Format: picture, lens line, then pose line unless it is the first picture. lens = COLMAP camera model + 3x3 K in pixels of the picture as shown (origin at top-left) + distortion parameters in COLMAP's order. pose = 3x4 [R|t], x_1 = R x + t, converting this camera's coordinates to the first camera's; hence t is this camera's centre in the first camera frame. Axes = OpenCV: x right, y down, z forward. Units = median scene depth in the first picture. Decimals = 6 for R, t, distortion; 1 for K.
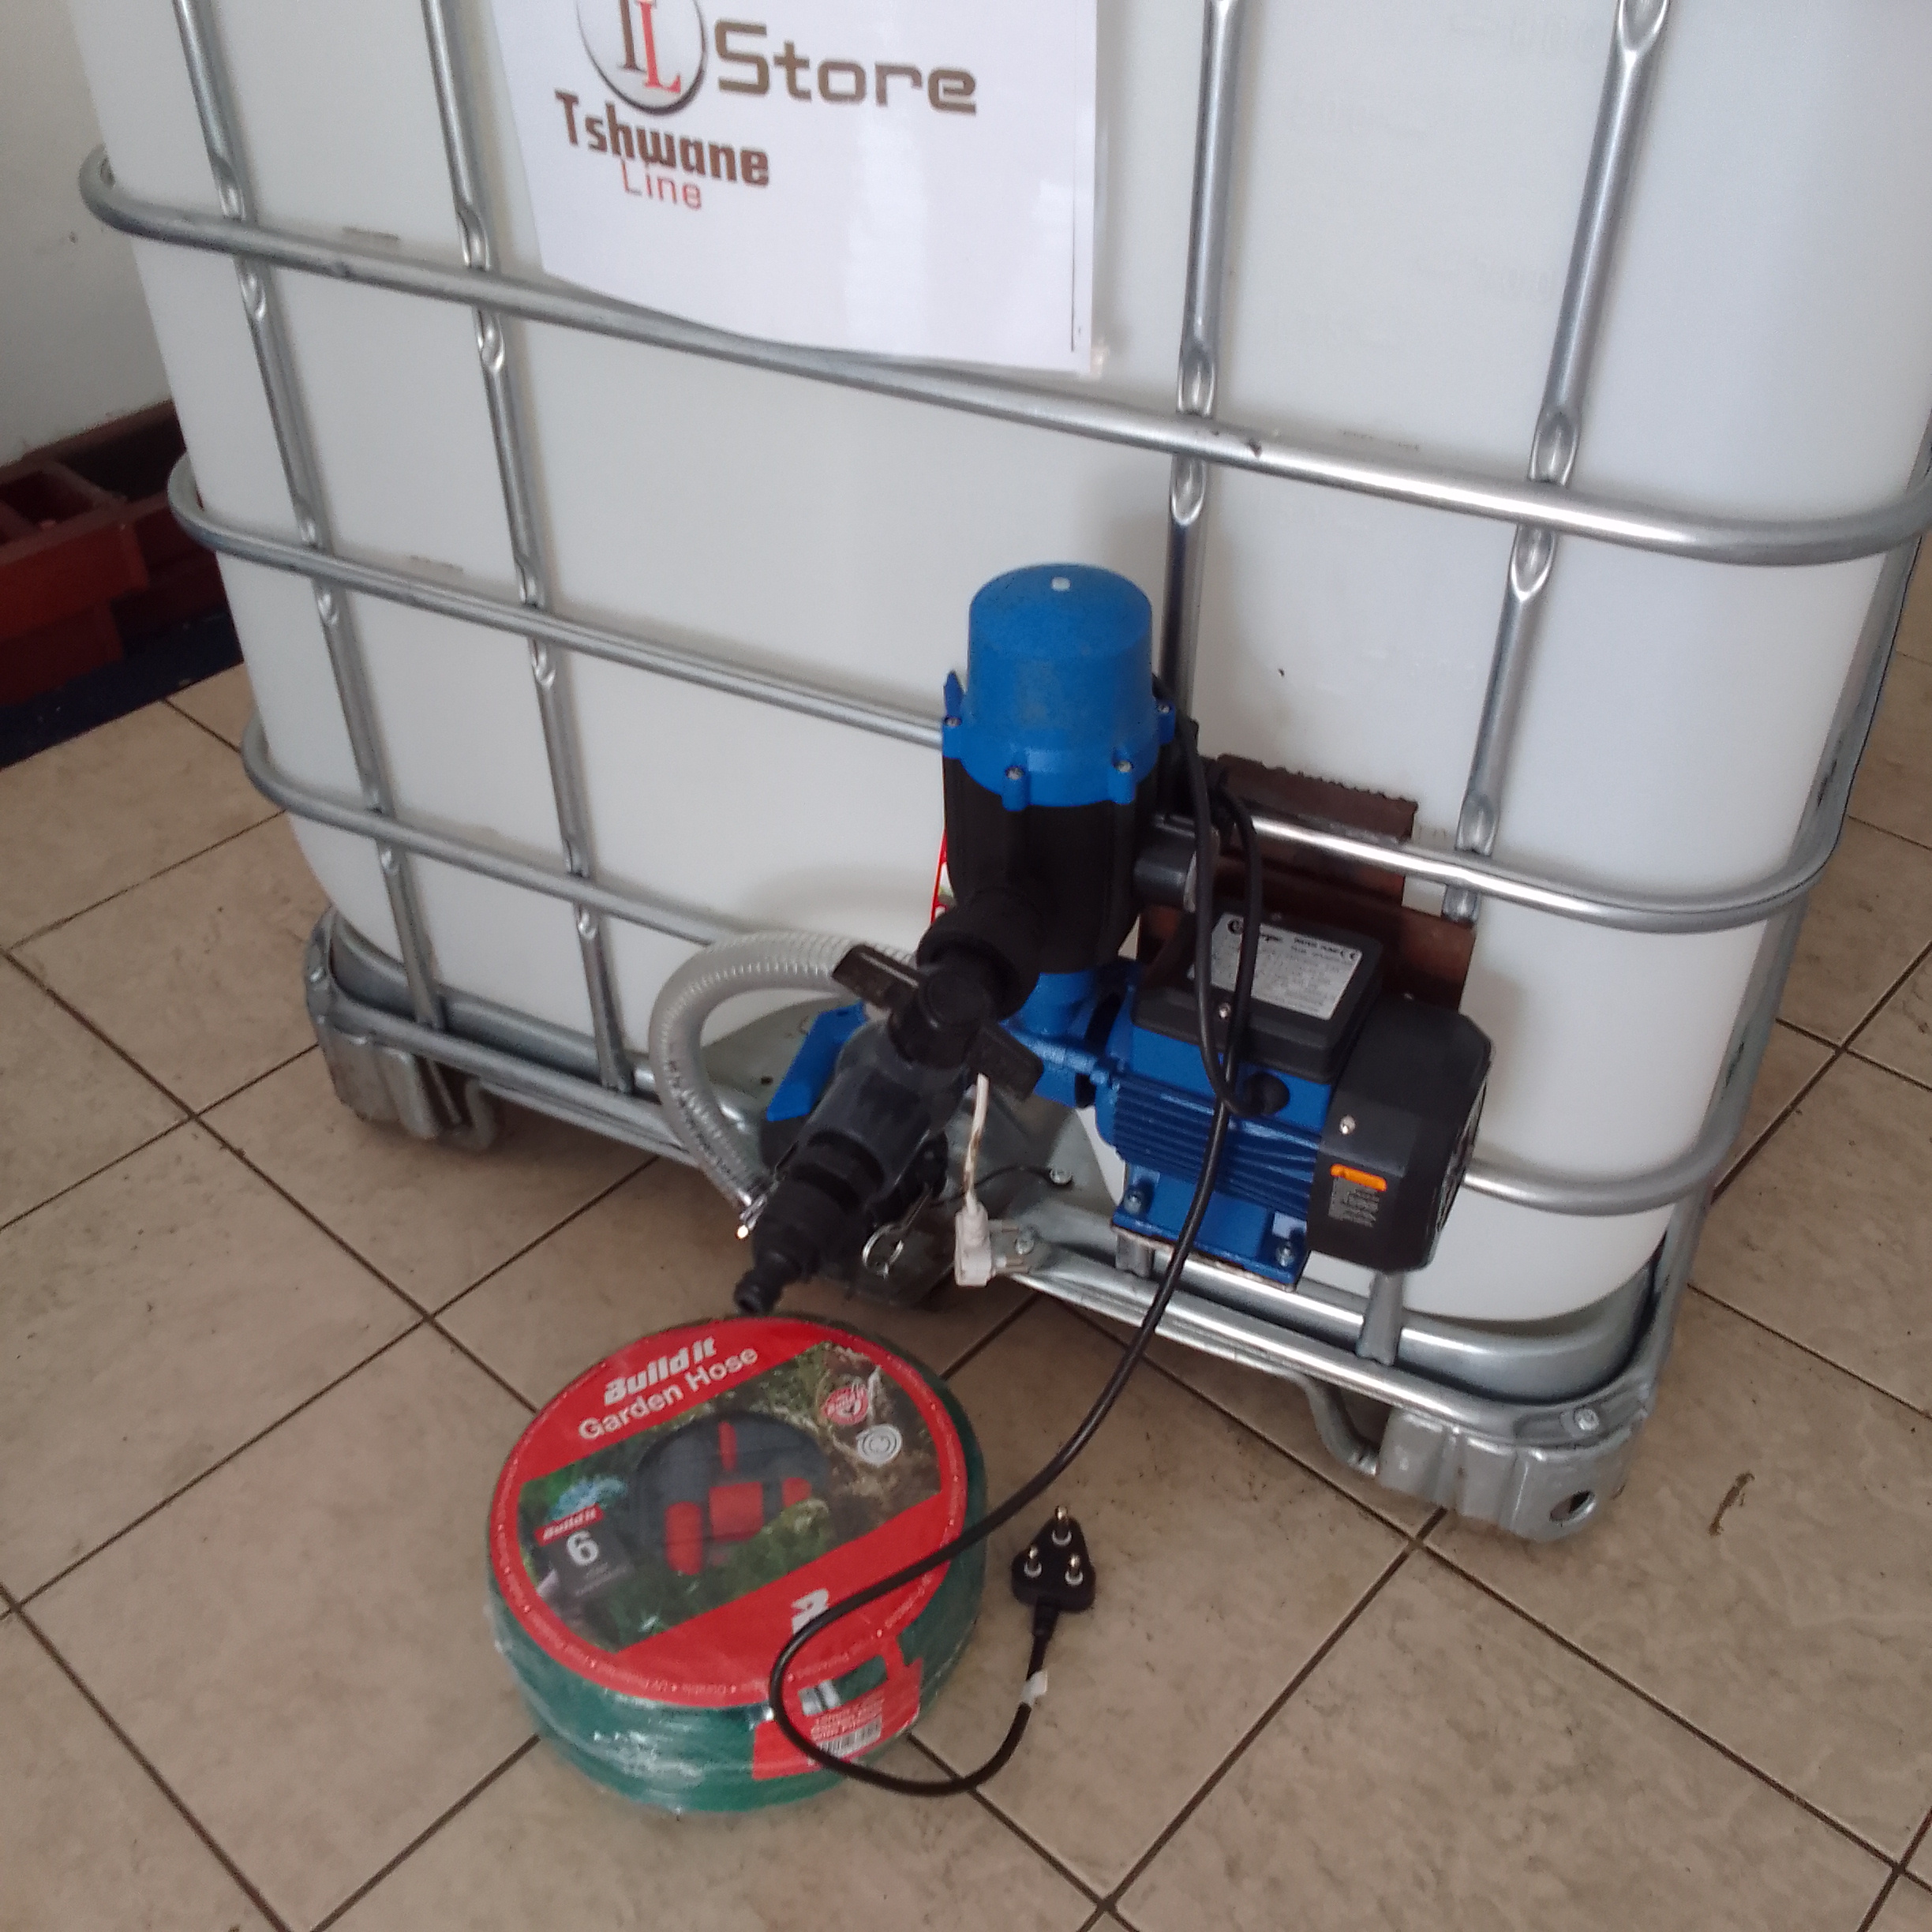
lens RADIAL K [[1995.9, 0, 961.1], [0, 1995.9, 968.2], [0, 0, 1]] dist [0.019400, 0.000000]
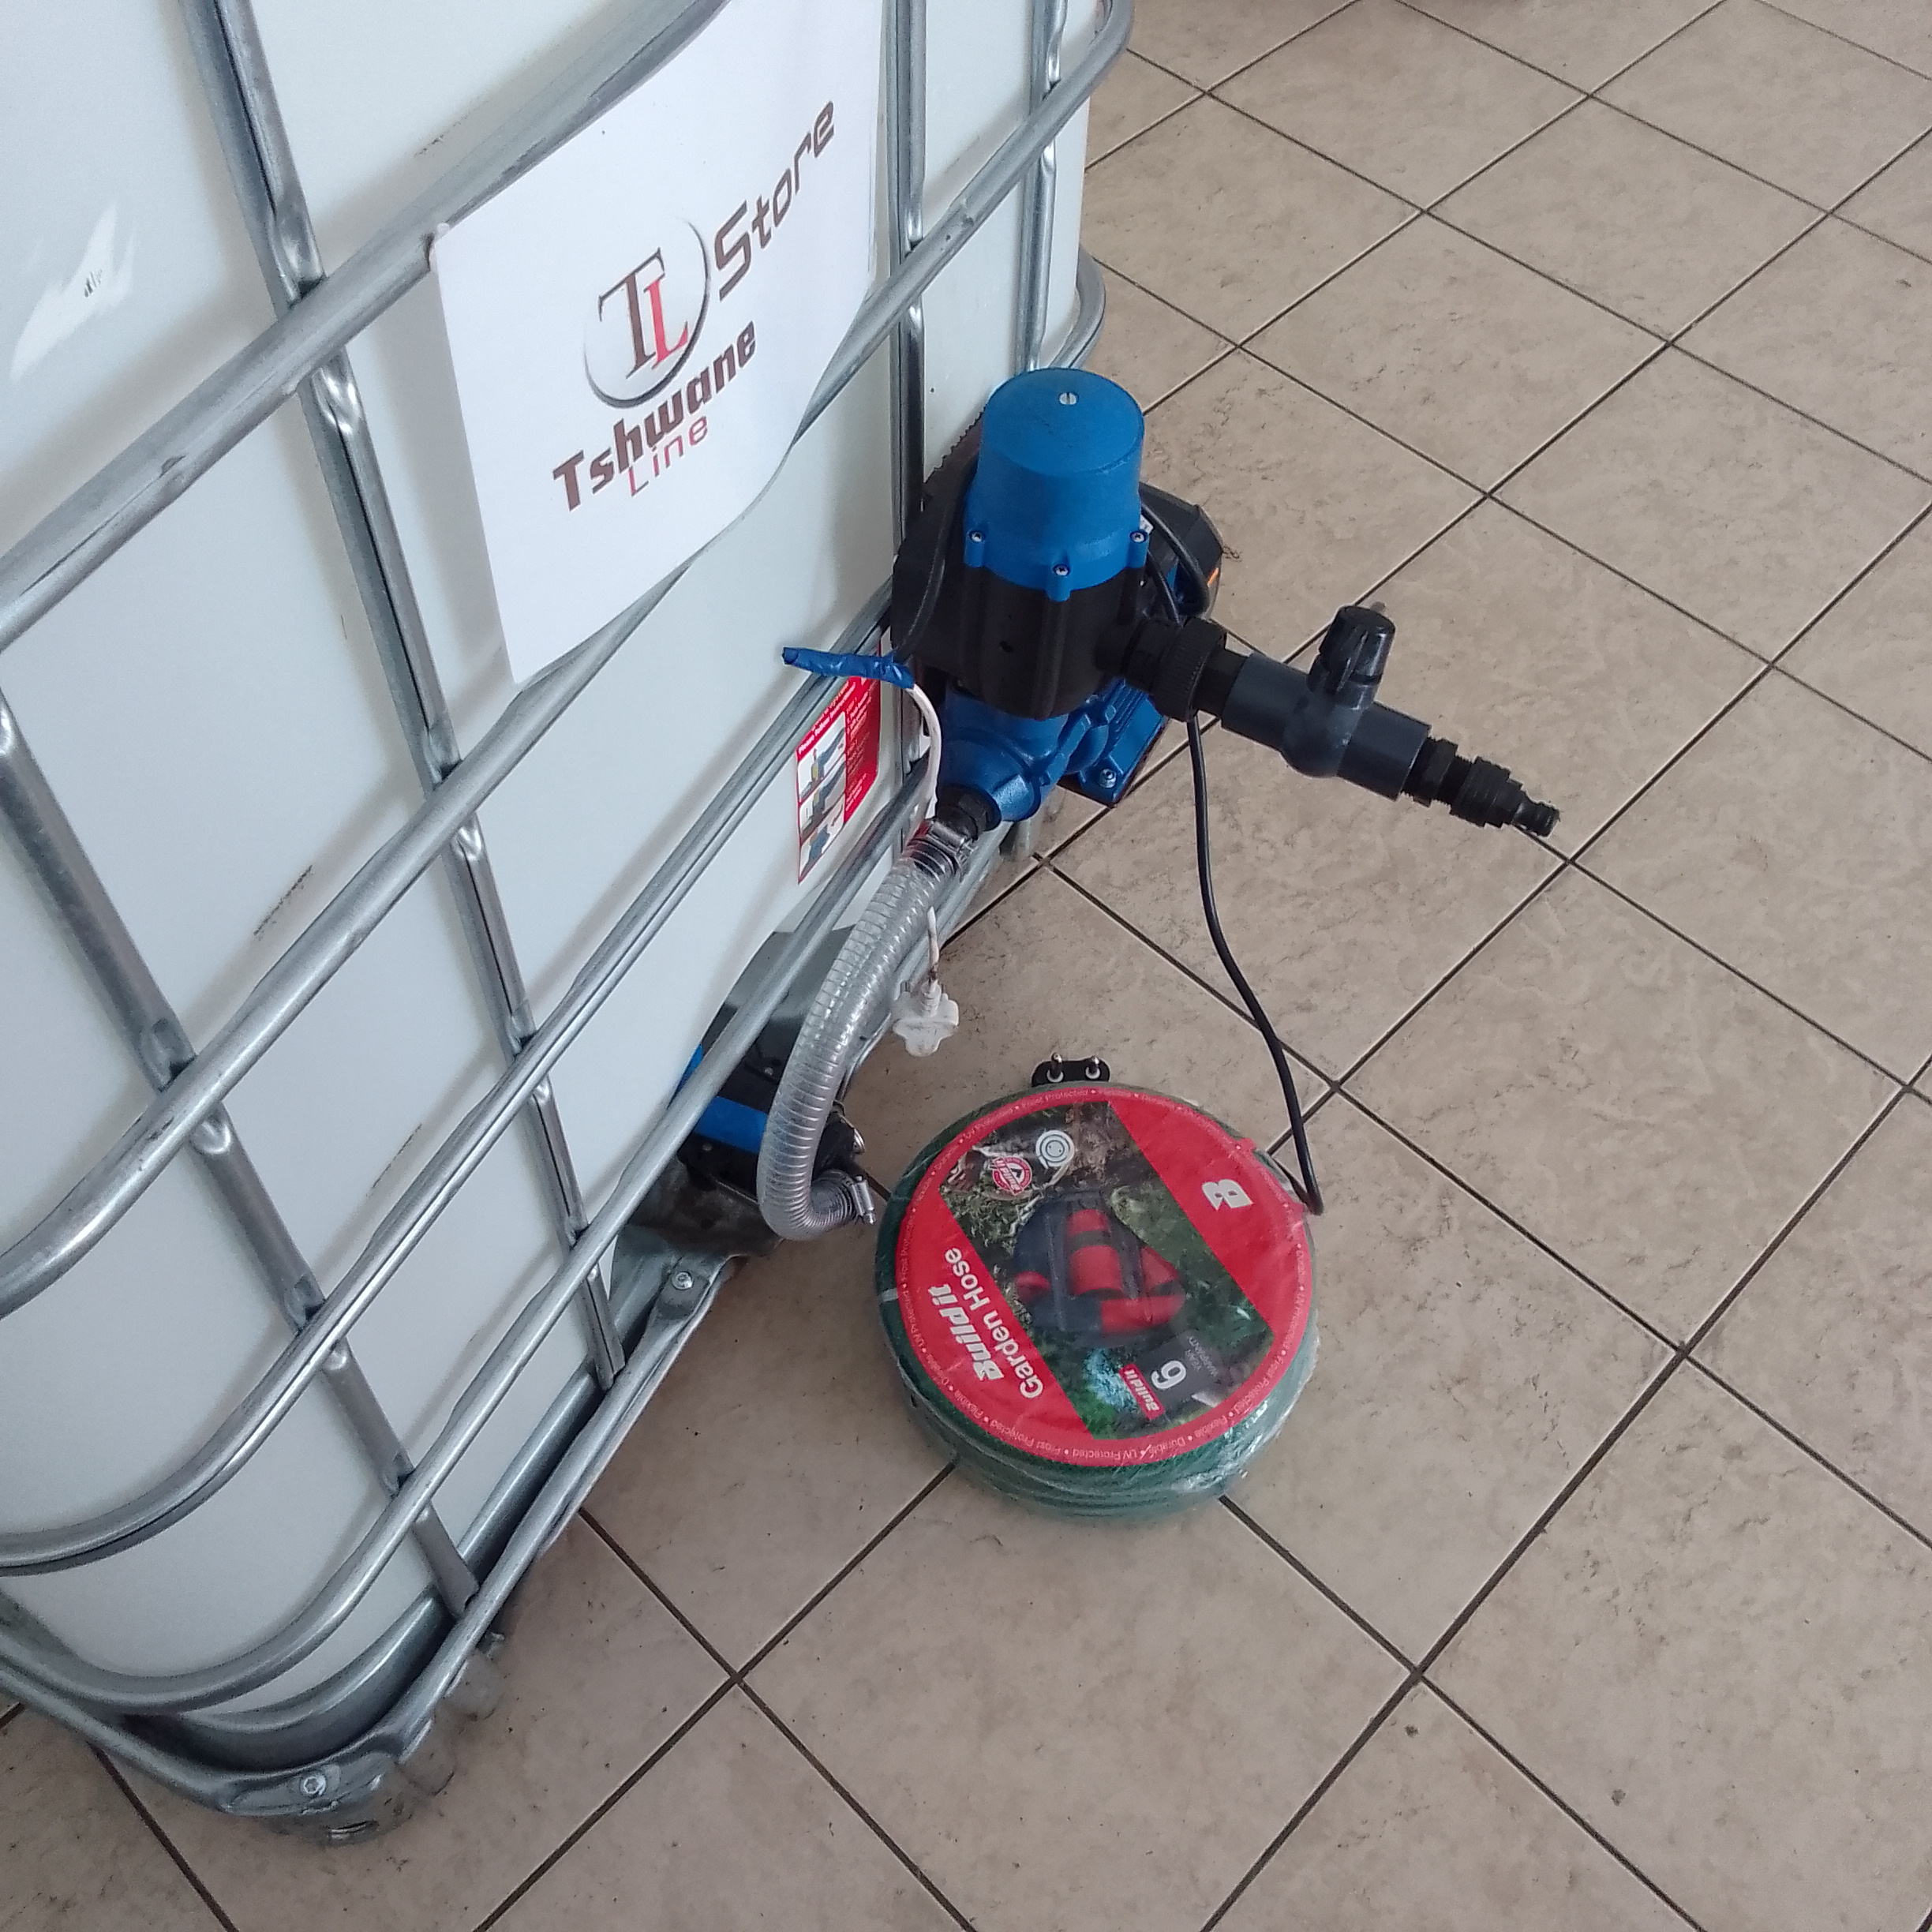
lens RADIAL K [[1995.9, 0, 1010.8], [0, 1995.9, 947.1], [0, 0, 1]] dist [0.019400, 0.000000]
pose [[0.023239, -0.813390, 0.581254, -0.623641], [0.622352, 0.466785, 0.628324, -0.562374], [-0.782393, 0.347142, 0.517063, 0.387468]]
